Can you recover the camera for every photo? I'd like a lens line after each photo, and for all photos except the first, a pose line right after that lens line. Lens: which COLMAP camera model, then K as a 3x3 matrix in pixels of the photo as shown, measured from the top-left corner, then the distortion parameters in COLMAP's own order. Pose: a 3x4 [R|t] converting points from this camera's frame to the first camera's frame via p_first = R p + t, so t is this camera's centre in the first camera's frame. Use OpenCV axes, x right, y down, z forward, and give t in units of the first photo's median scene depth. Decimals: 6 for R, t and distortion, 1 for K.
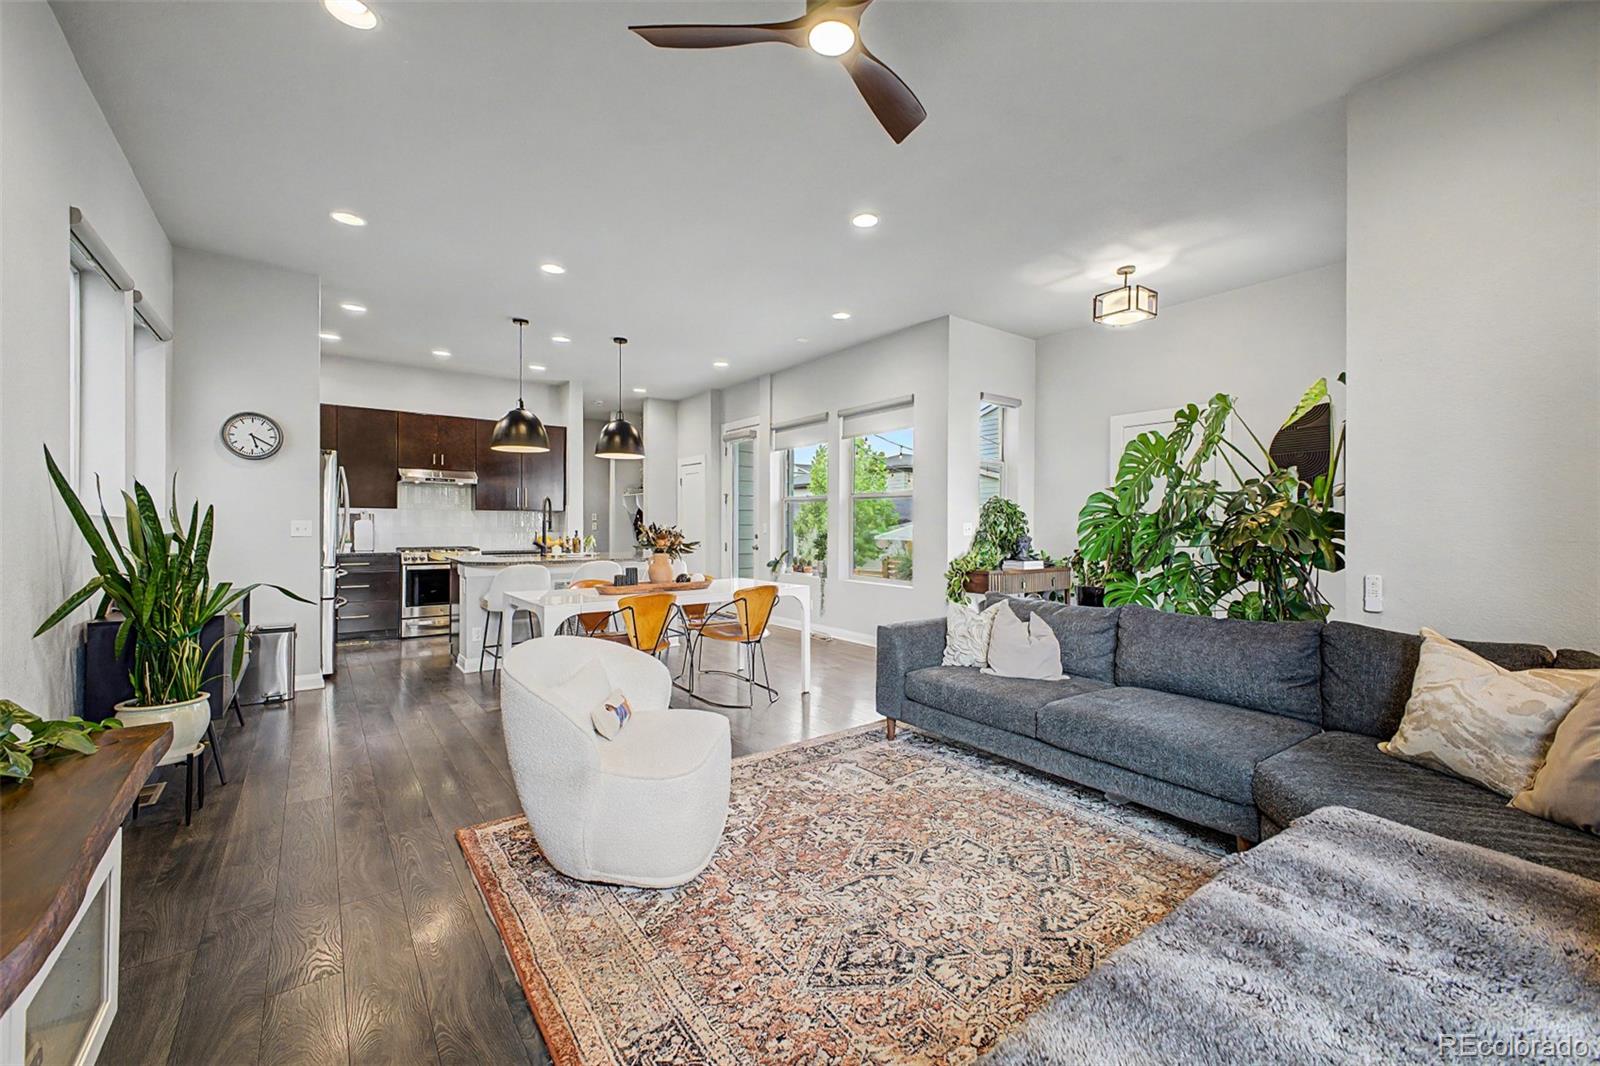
lens RADIAL K [[631.6, 0, 802.8], [0, 631.6, 526.6], [0, 0, 1]] dist [0.016796, -0.005861]
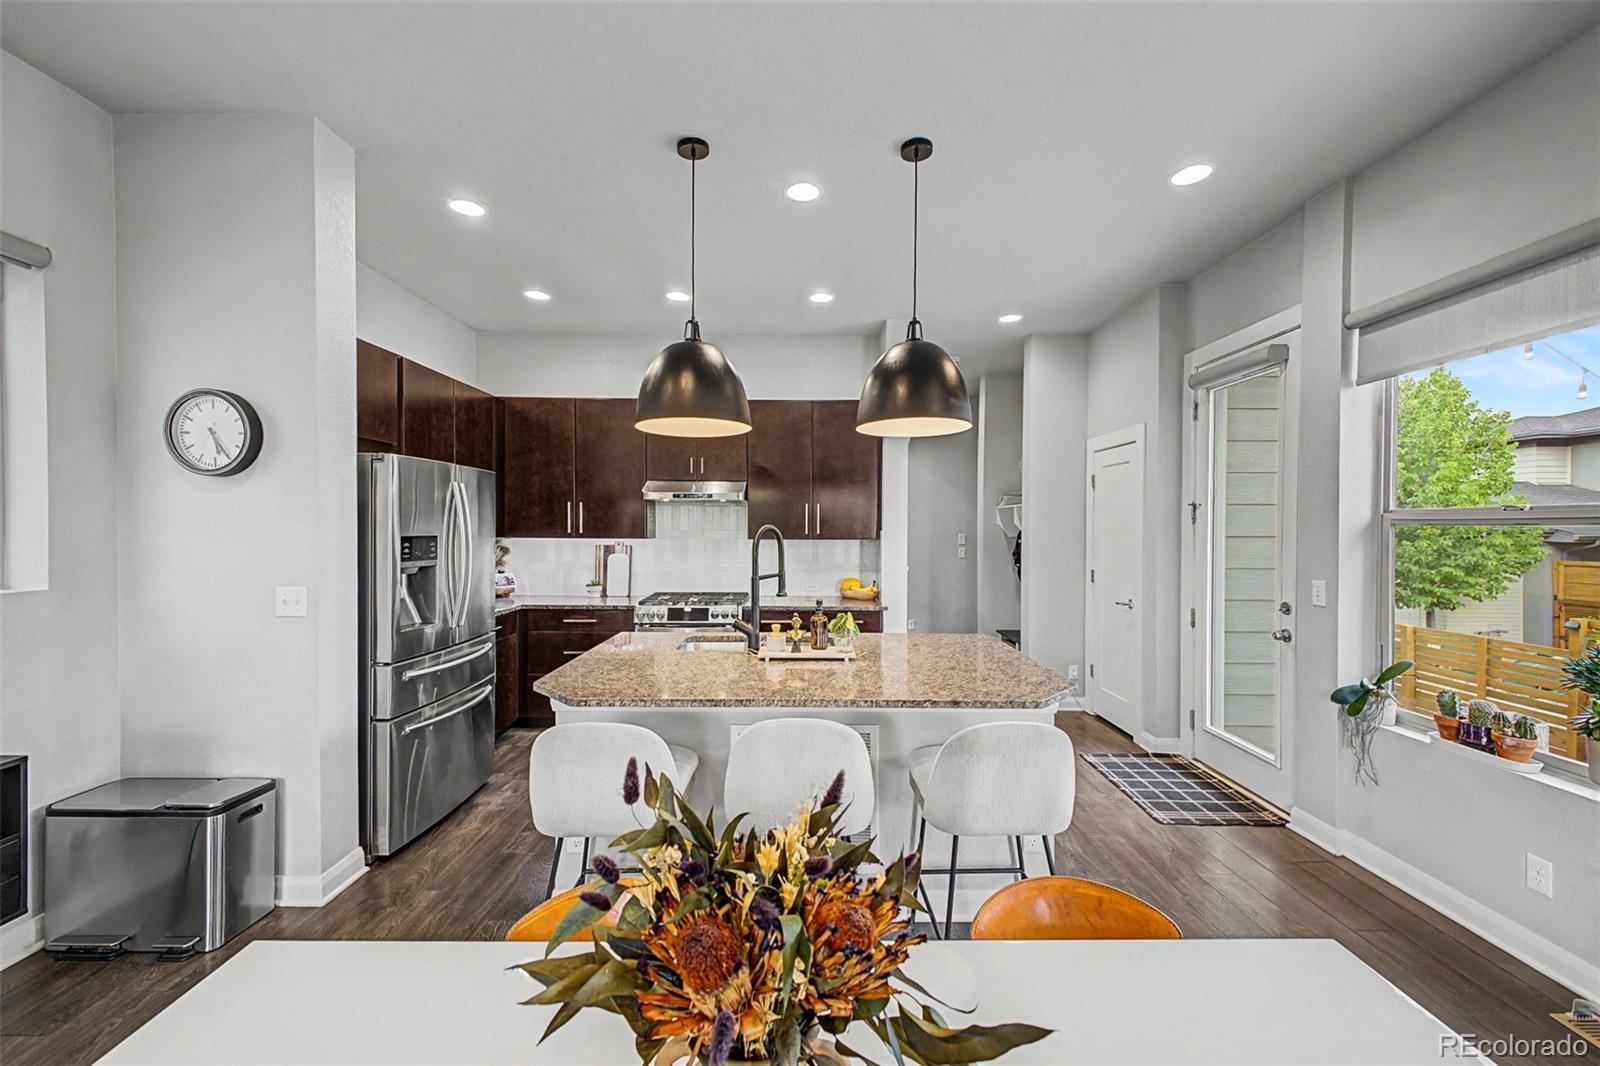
lens RADIAL K [[627.5, 0, 802.1], [0, 627.5, 534.0], [0, 0, 1]] dist [0.018453, -0.006271]
pose [[0.792615, 0.005040, -0.609702, -0.092342], [-0.001553, 0.999979, 0.006247, -0.043420], [0.609721, -0.004005, 0.792606, 0.630888]]
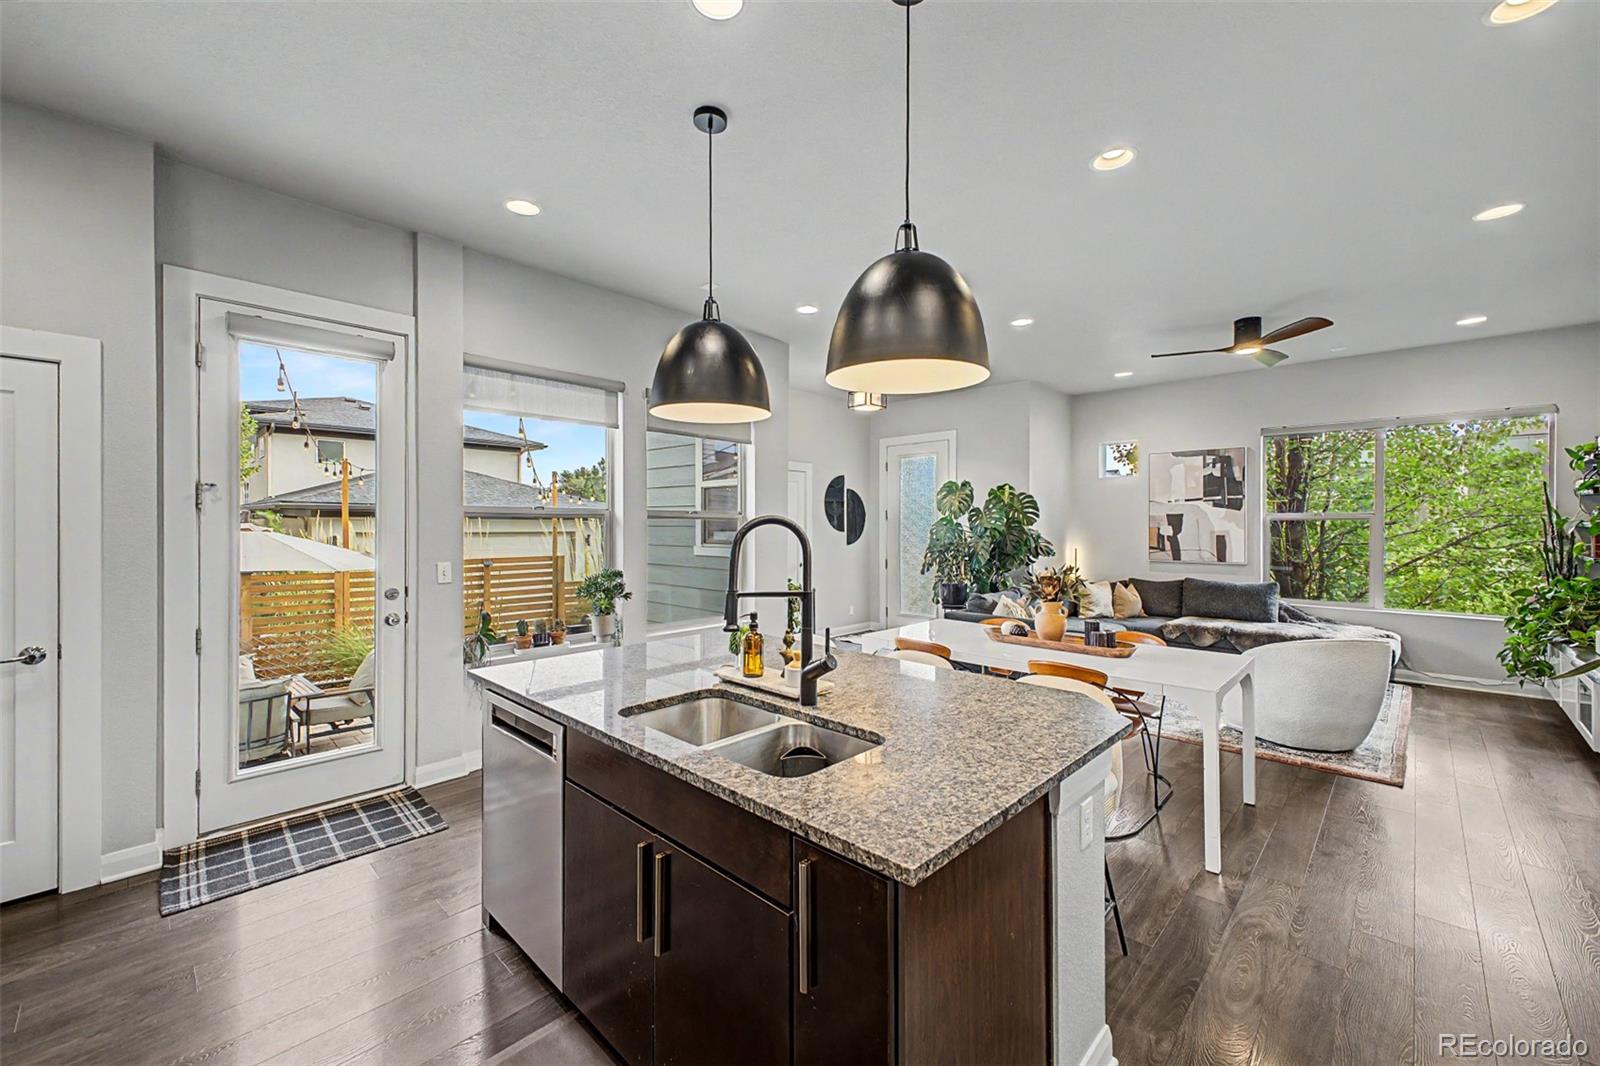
lens RADIAL K [[631.6, 0, 802.8], [0, 631.6, 526.6], [0, 0, 1]] dist [0.016796, -0.005861]
pose [[-0.151692, -0.007646, 0.988398, -0.698507], [-0.000295, 0.999970, 0.007690, -0.043125], [-0.988428, 0.000875, -0.151690, 1.015759]]
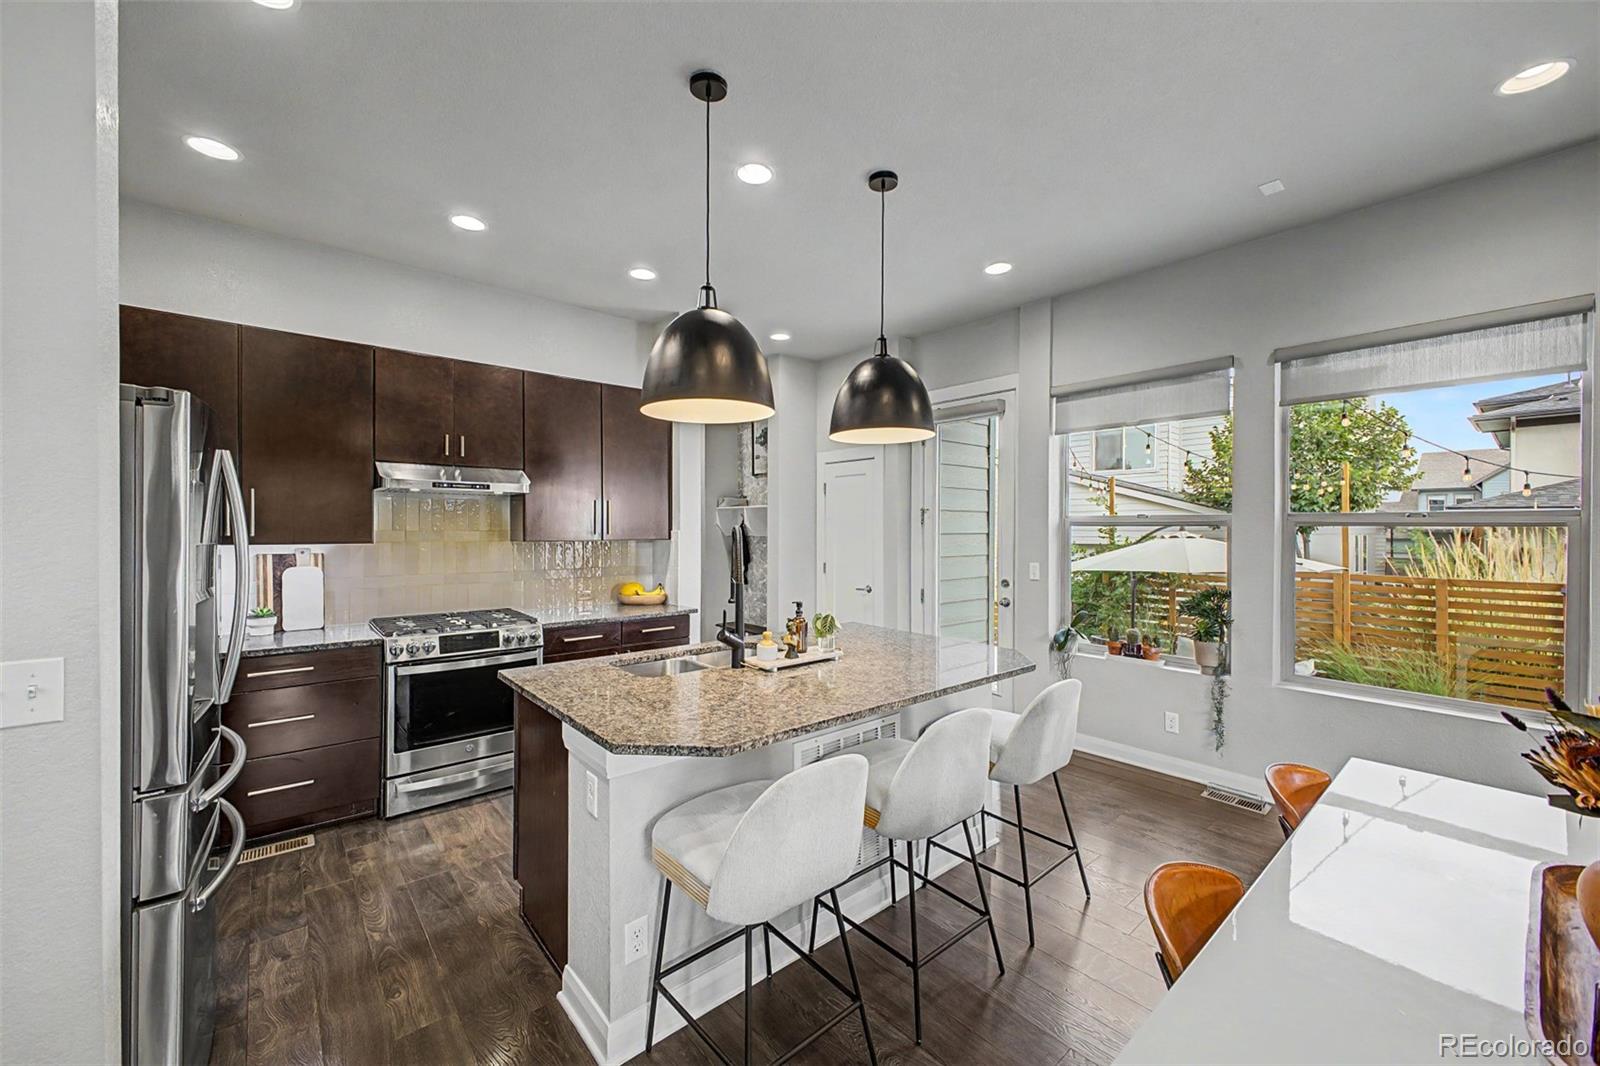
lens RADIAL K [[627.5, 0, 799.3], [0, 627.5, 530.3], [0, 0, 1]] dist [0.008567, -0.000495]
pose [[0.998543, -0.002019, 0.053921, -0.377861], [0.001895, 0.999995, 0.002354, -0.044742], [-0.053926, -0.002249, 0.998542, 0.557459]]
